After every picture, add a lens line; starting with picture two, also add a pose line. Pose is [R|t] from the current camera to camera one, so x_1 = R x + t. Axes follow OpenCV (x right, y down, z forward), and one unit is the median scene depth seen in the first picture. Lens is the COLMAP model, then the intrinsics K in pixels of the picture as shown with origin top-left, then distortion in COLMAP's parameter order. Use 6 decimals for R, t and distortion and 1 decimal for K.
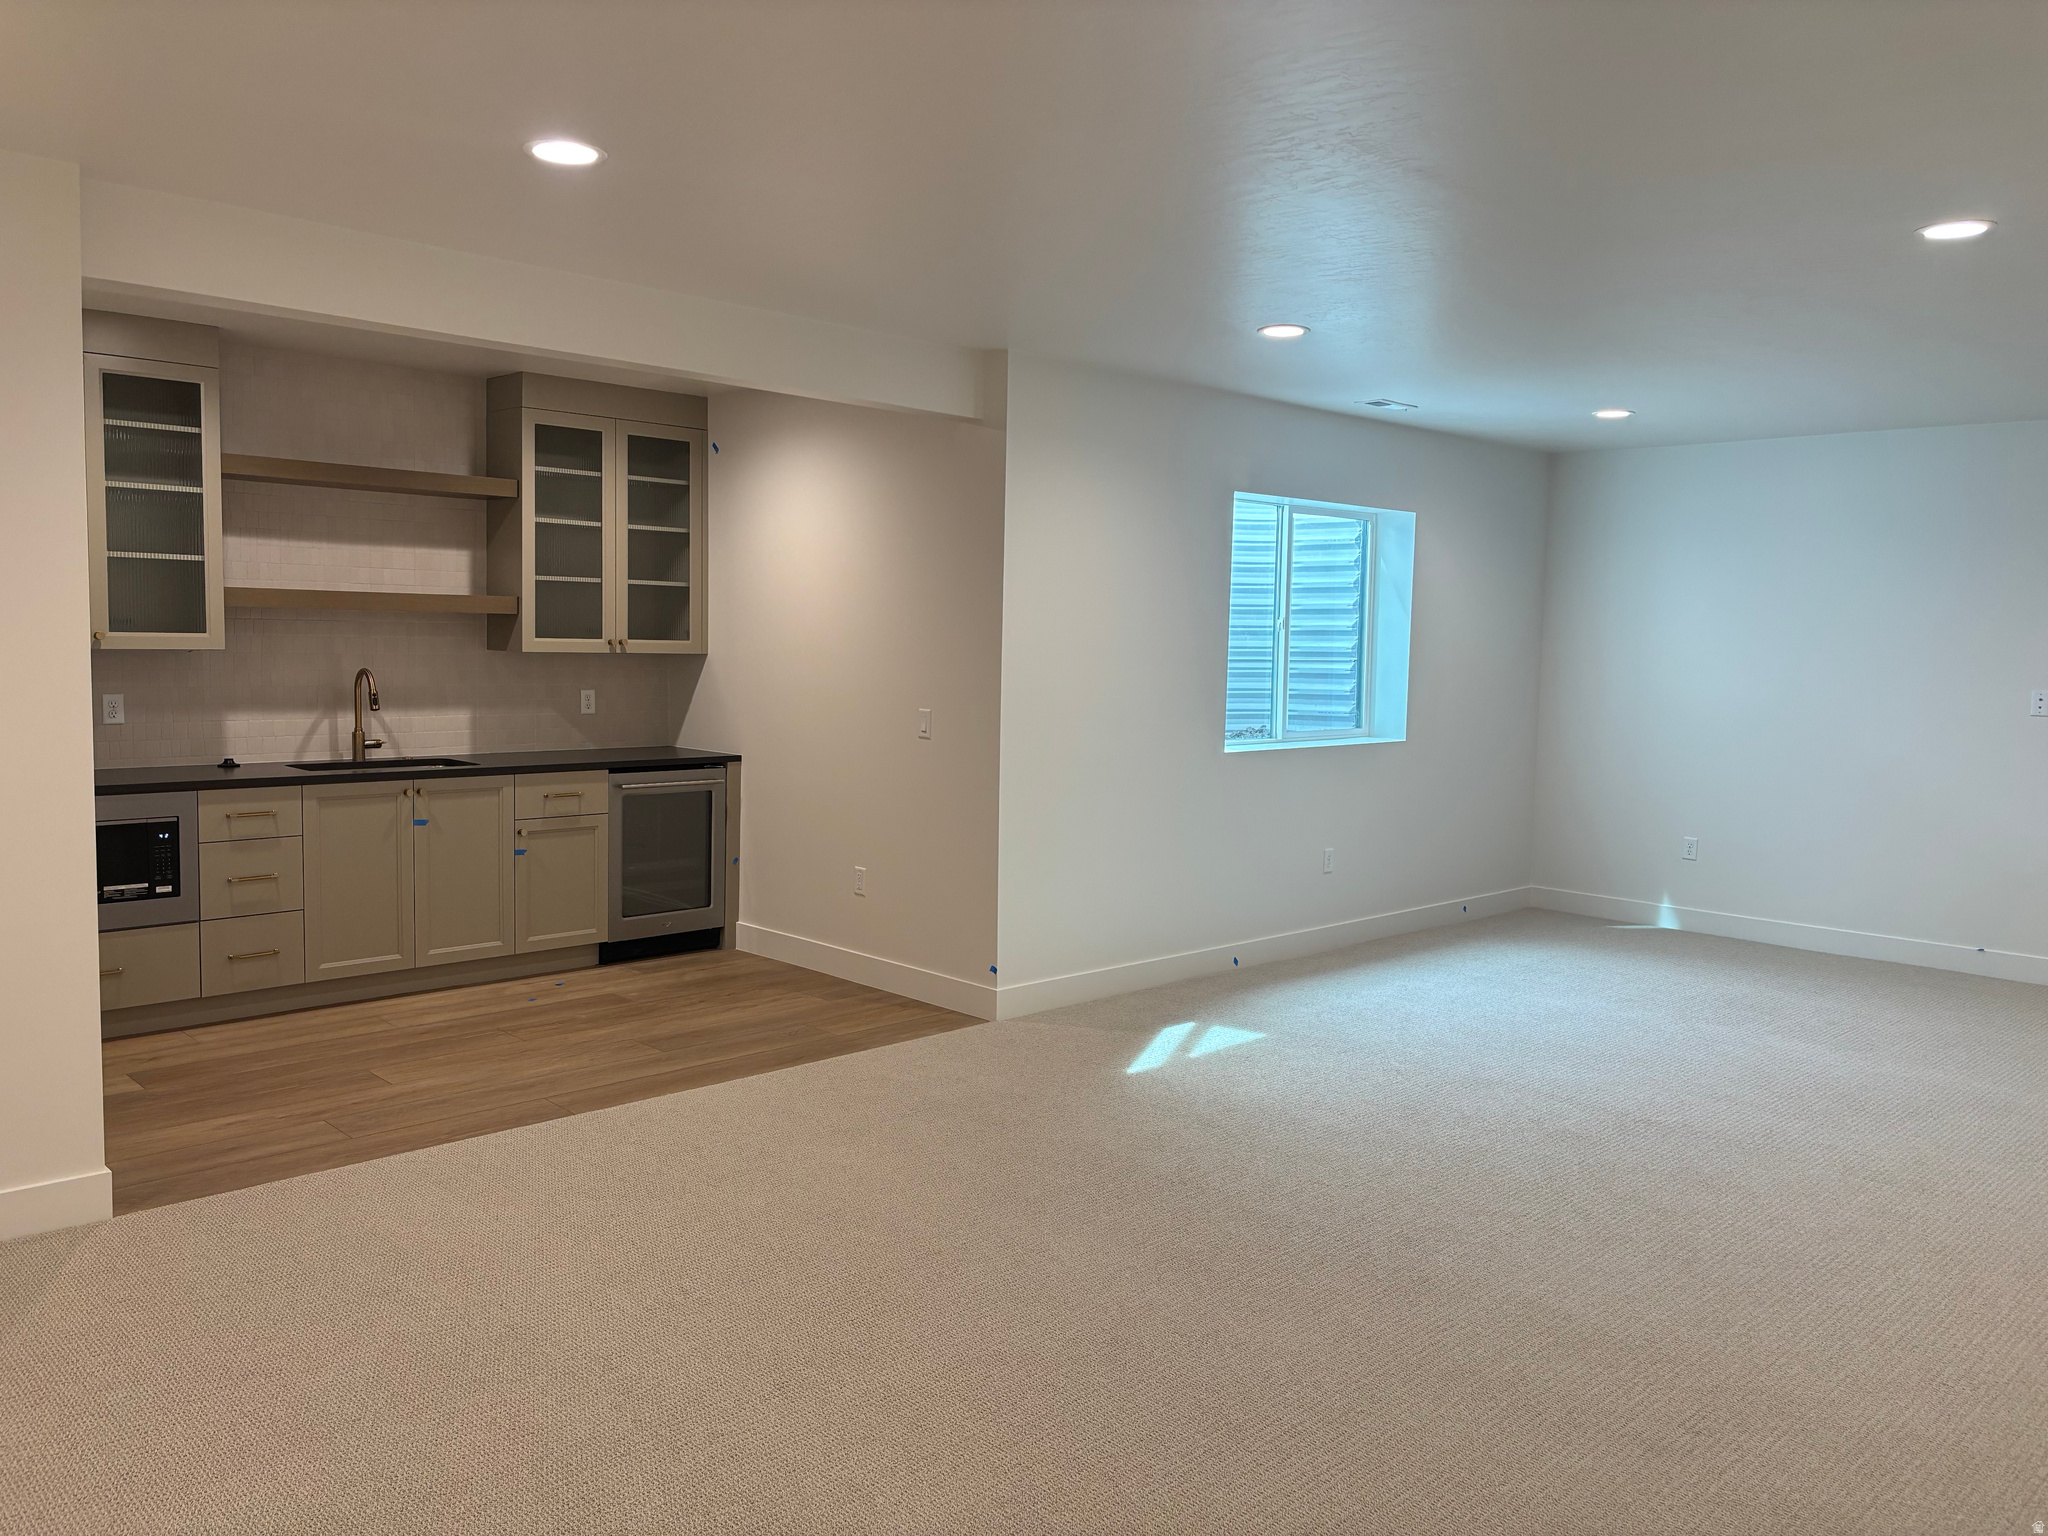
lens RADIAL K [[1559.2, 0, 1026.7], [0, 1559.2, 660.0], [0, 0, 1]] dist [0.006469, 0.002125]
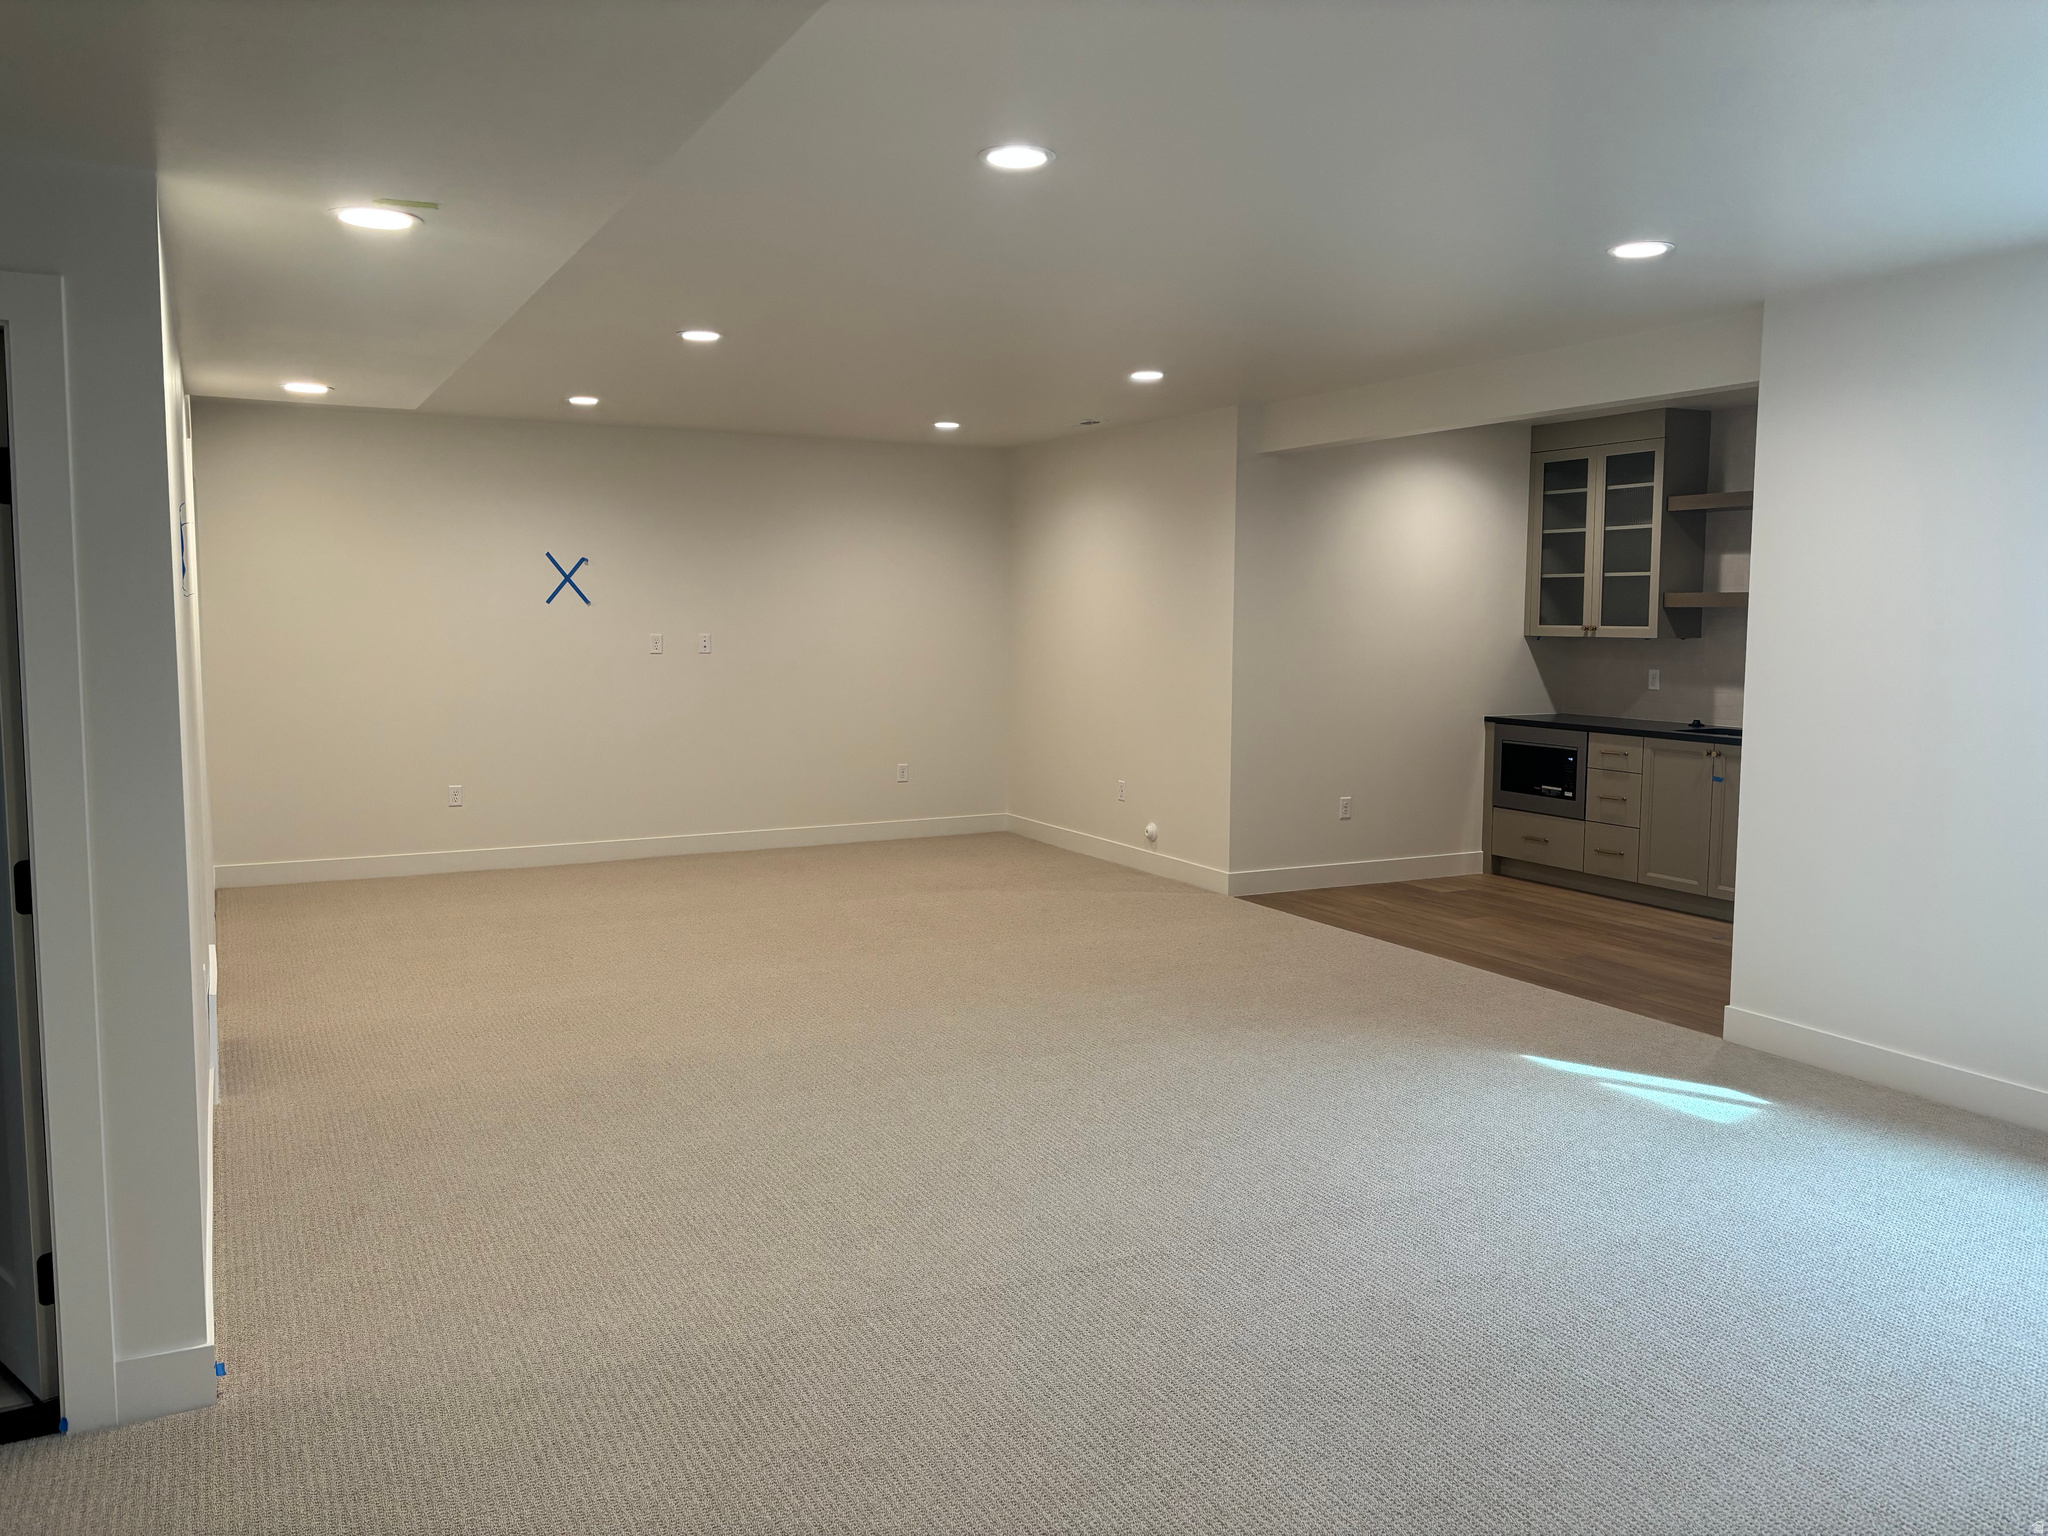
lens RADIAL K [[1518.3, 0, 1024.0], [0, 1518.3, 768.0], [0, 0, 1]] dist [0.005070, 0.001279]
pose [[-0.296670, 0.074733, -0.952051, 1.011089], [-0.023959, 0.996037, 0.085651, 0.006635], [0.954679, 0.048221, -0.293704, 0.921164]]
